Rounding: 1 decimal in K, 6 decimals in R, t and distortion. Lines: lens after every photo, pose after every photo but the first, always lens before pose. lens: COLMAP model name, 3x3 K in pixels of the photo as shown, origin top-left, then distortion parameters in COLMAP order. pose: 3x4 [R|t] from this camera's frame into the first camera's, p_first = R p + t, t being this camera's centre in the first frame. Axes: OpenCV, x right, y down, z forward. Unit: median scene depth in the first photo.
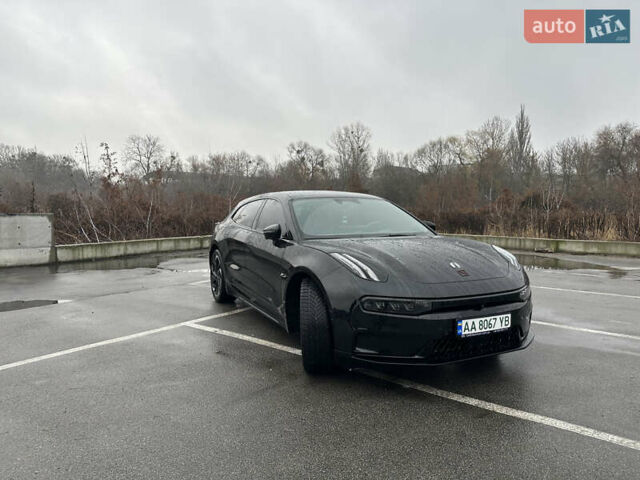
lens RADIAL K [[458.6, 0, 317.5], [0, 458.6, 243.8], [0, 0, 1]] dist [0.046510, -0.069420]
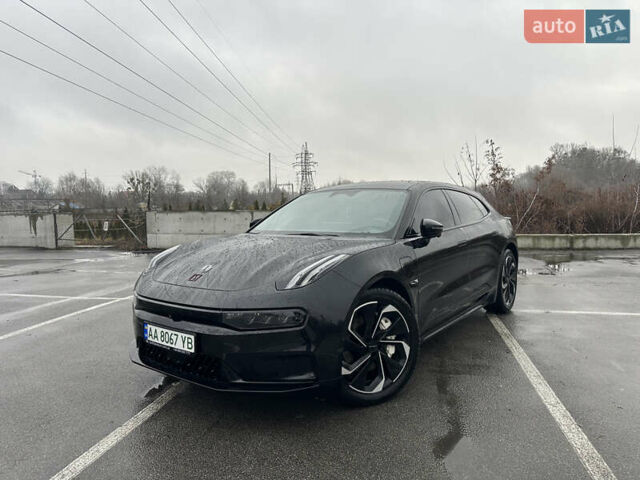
lens RADIAL K [[458.6, 0, 326.0], [0, 458.6, 239.2], [0, 0, 1]] dist [0.046510, -0.069420]
pose [[0.458631, 0.059658, -0.886622, 0.447683], [-0.057209, 0.997656, 0.037535, -0.020897], [0.886784, 0.033508, 0.460969, 0.306597]]
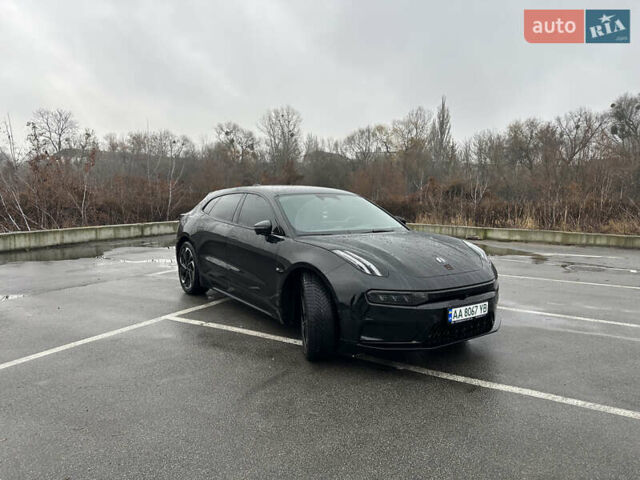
lens RADIAL K [[458.6, 0, 322.3], [0, 458.6, 246.0], [0, 0, 1]] dist [0.046510, -0.069420]
pose [[0.985545, -0.005785, 0.169314, -0.068794], [-0.000945, 0.999214, 0.039641, -0.012509], [-0.169411, -0.039228, 0.984765, -0.023851]]
